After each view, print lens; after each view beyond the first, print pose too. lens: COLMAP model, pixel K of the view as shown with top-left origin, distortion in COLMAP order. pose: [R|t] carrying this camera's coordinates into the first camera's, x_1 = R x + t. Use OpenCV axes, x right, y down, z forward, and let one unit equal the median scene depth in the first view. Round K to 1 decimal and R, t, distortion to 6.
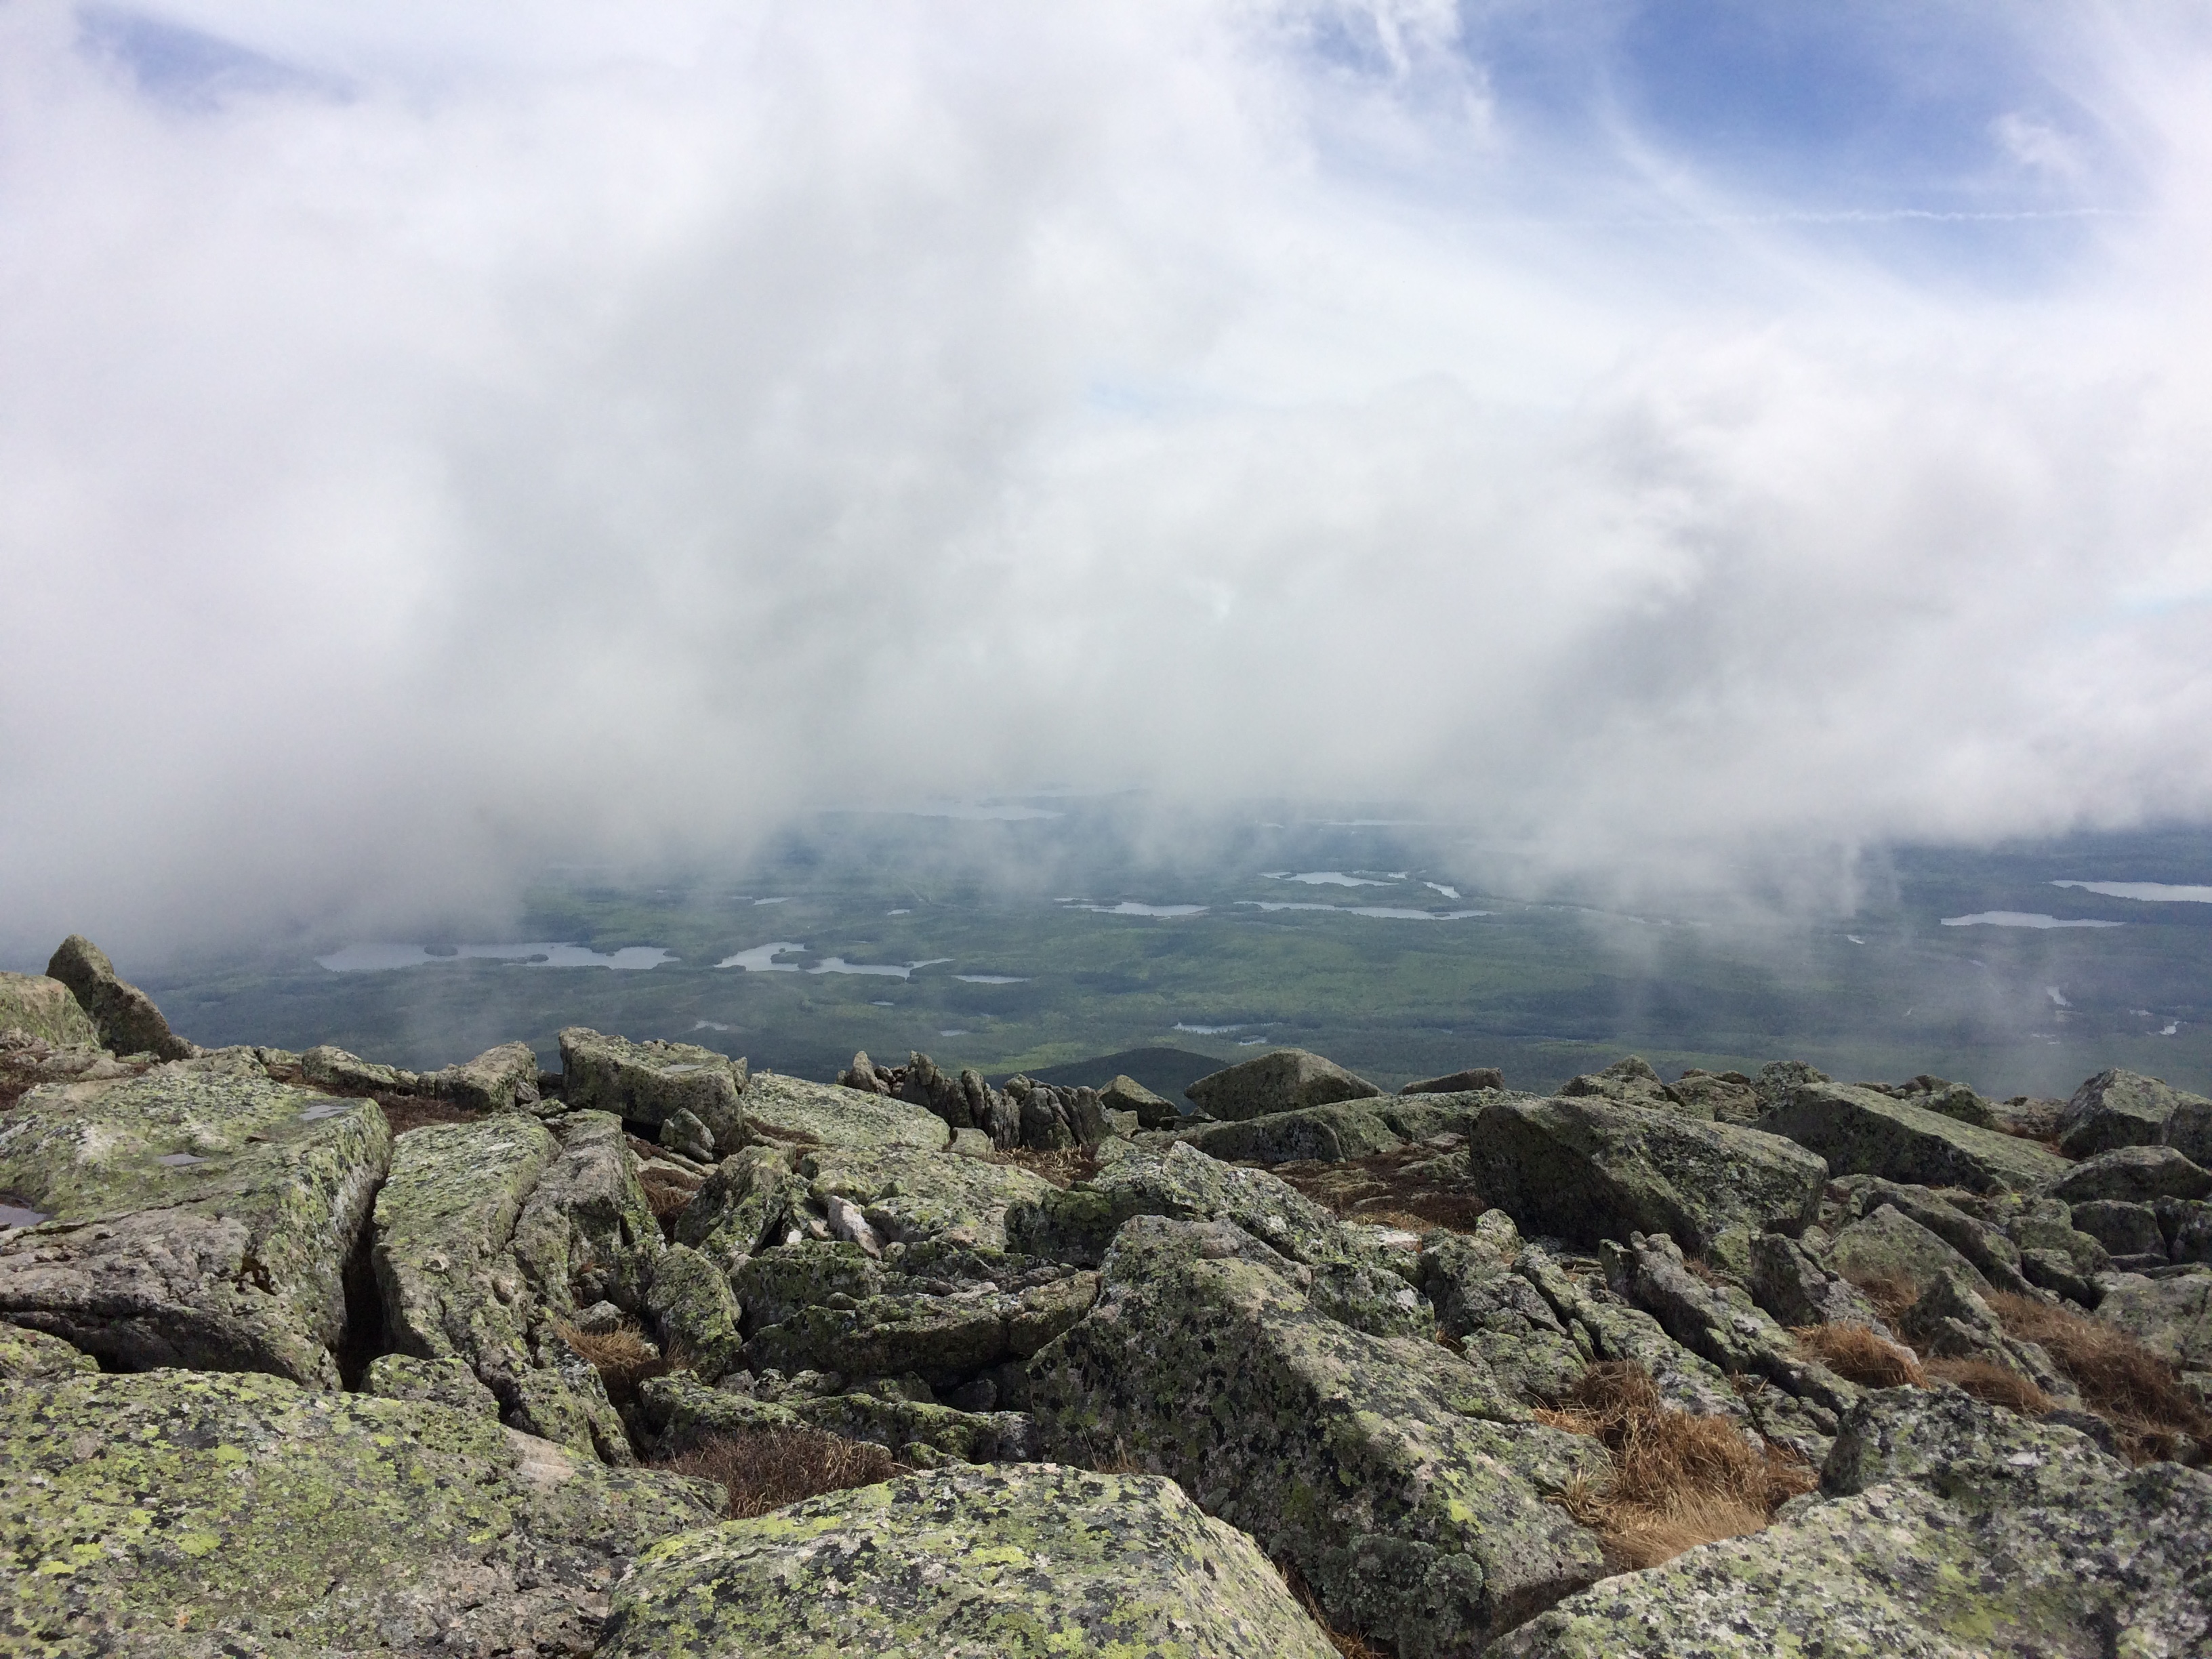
lens RADIAL K [[1721.2, 0, 1132.7], [0, 1721.2, 836.4], [0, 0, 1]] dist [0.052205, -0.067357]
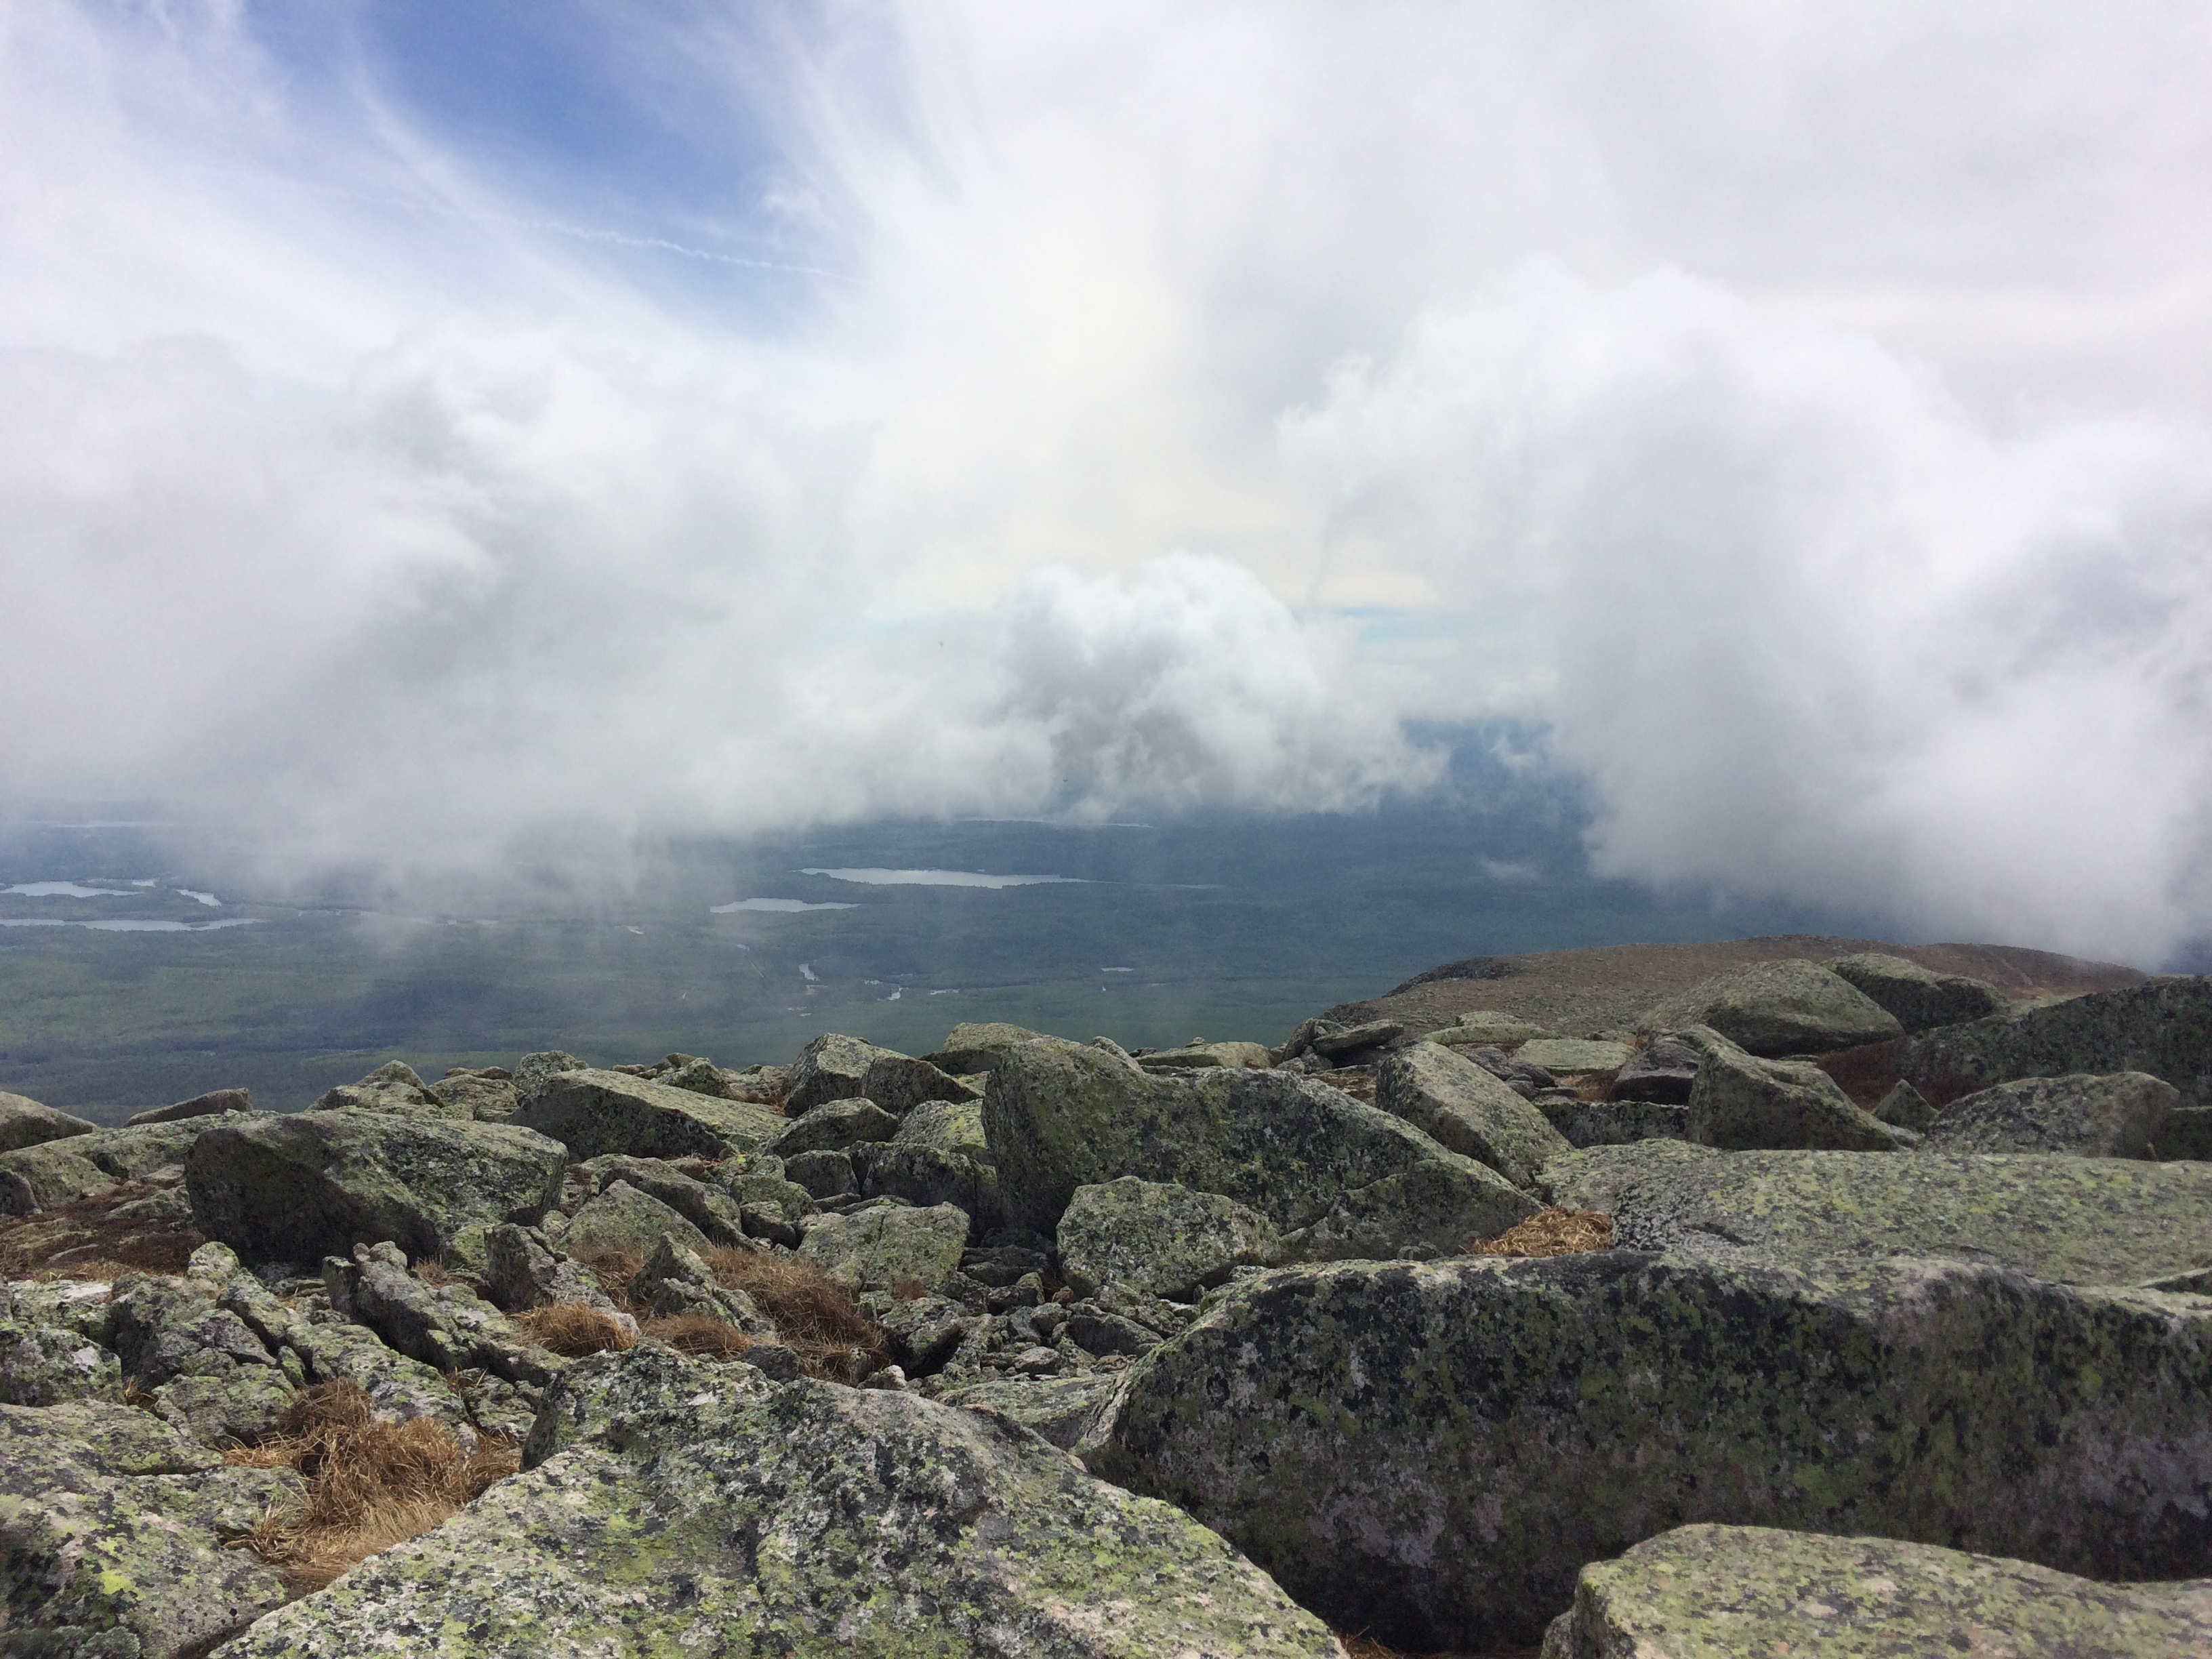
lens RADIAL K [[1721.2, 0, 1111.8], [0, 1721.2, 831.8], [0, 0, 1]] dist [0.052205, -0.067357]
pose [[0.833960, -0.015296, 0.551612, 0.110512], [0.017234, 0.999850, 0.001671, 0.004650], [-0.551555, 0.008113, 0.834099, -0.039266]]
